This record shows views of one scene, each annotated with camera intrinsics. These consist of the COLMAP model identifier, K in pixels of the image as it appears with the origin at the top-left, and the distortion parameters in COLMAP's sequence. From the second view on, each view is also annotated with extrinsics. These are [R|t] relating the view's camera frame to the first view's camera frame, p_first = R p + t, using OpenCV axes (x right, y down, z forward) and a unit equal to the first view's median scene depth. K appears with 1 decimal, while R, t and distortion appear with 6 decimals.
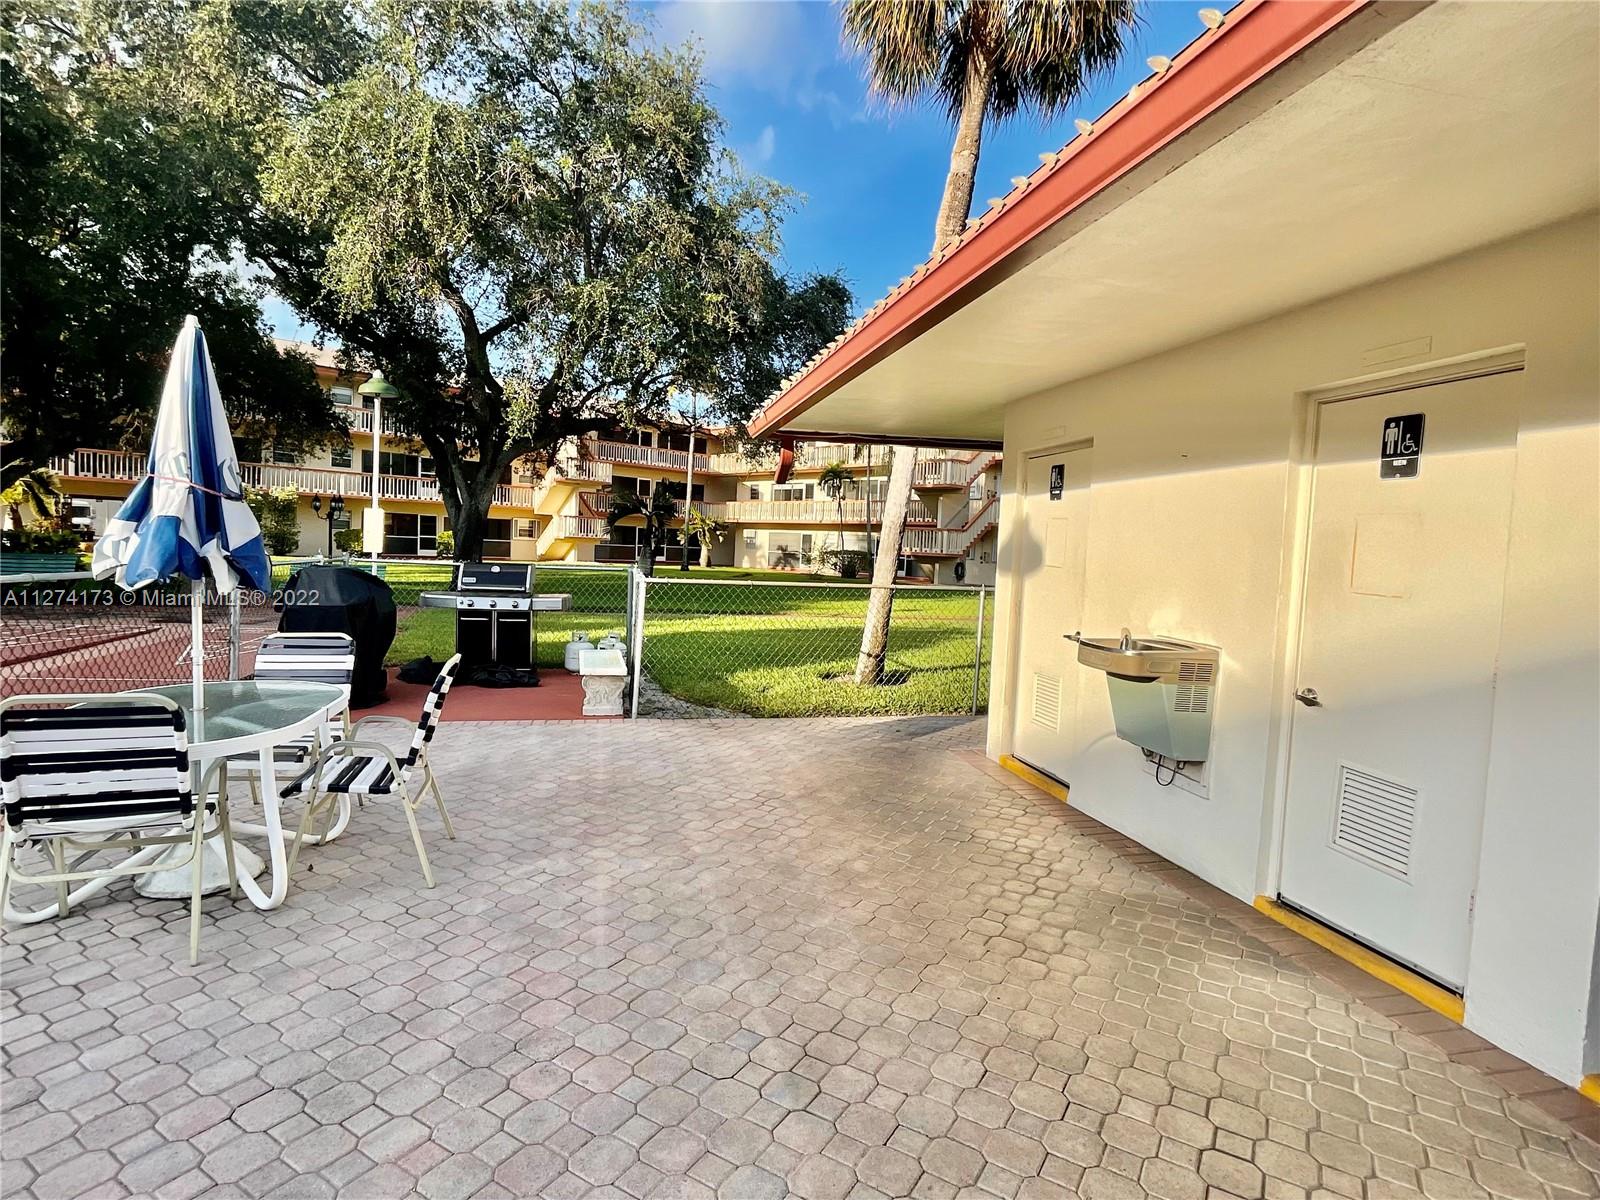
lens RADIAL K [[811.0, 0, 799.3], [0, 811.0, 598.5], [0, 0, 1]] dist [-0.002427, -0.000150]
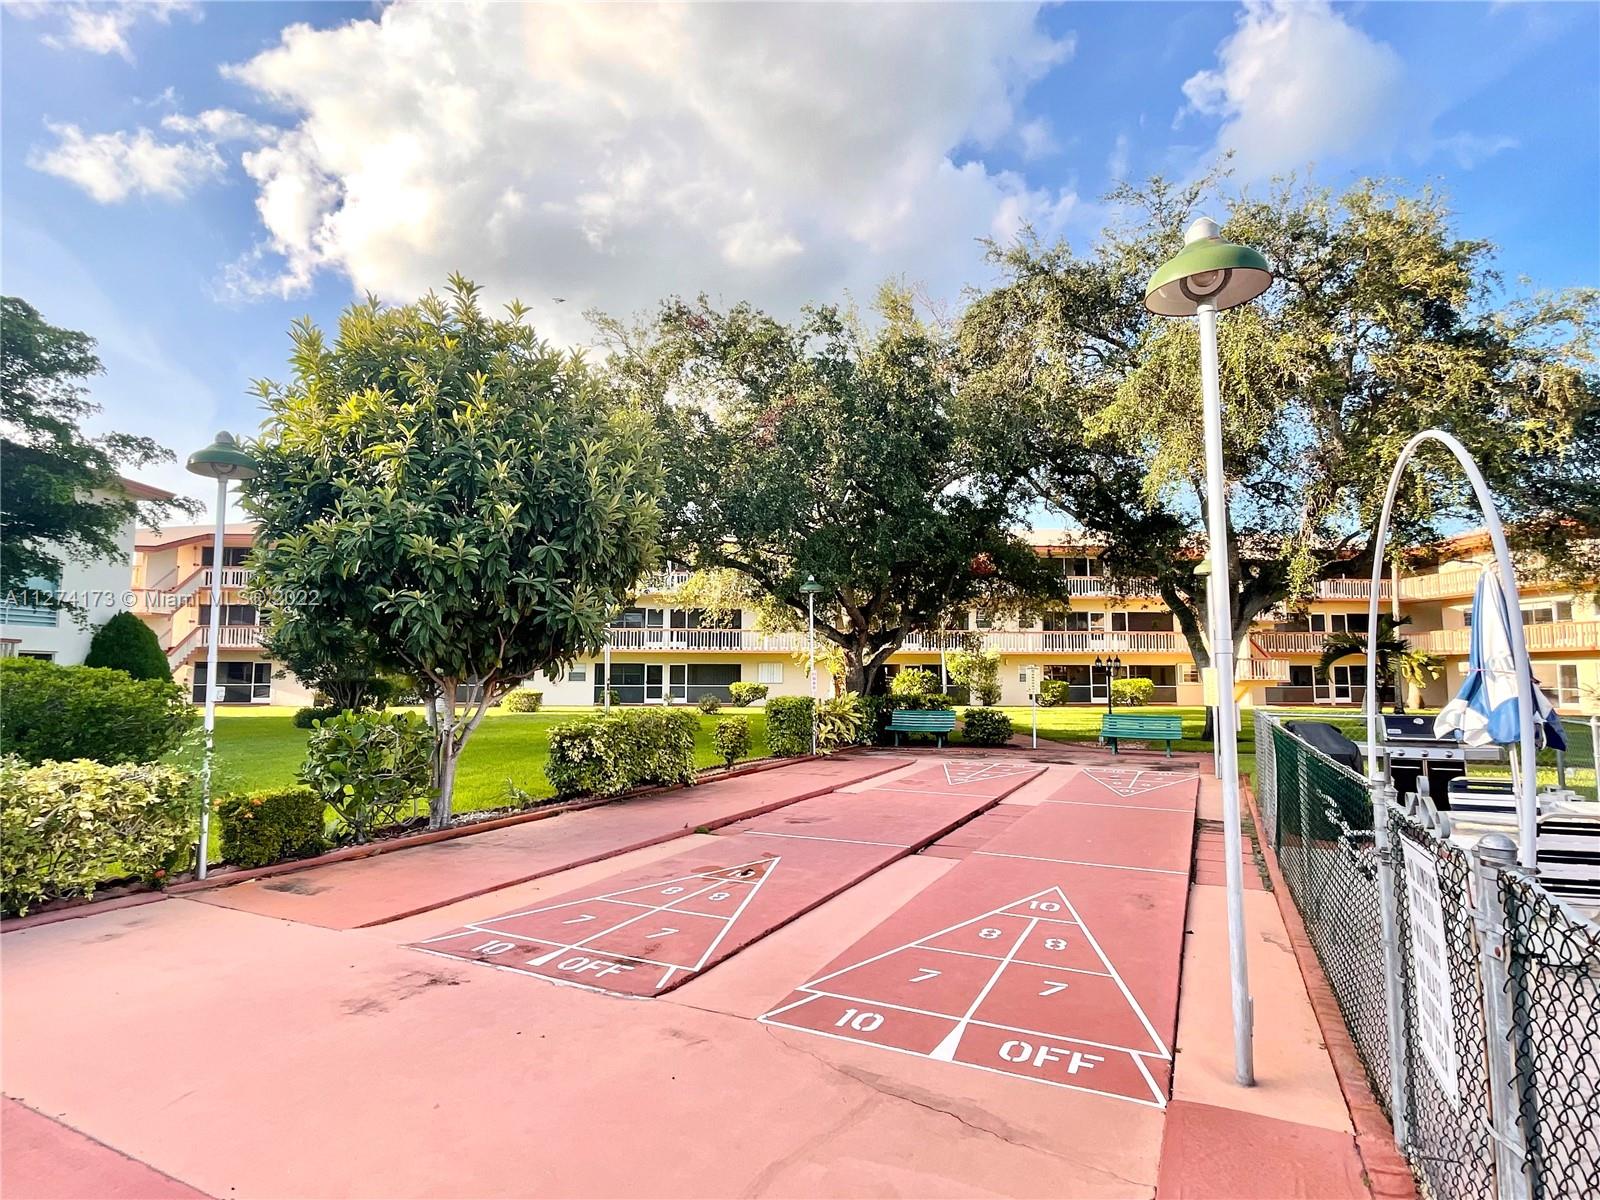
lens RADIAL K [[811.0, 0, 801.2], [0, 811.0, 606.1], [0, 0, 1]] dist [-0.002427, -0.000150]
pose [[0.769058, -0.096602, -0.631836, -0.075837], [-0.009672, 0.986641, -0.162622, -0.000935], [0.639105, 0.131177, 0.757850, -0.093419]]
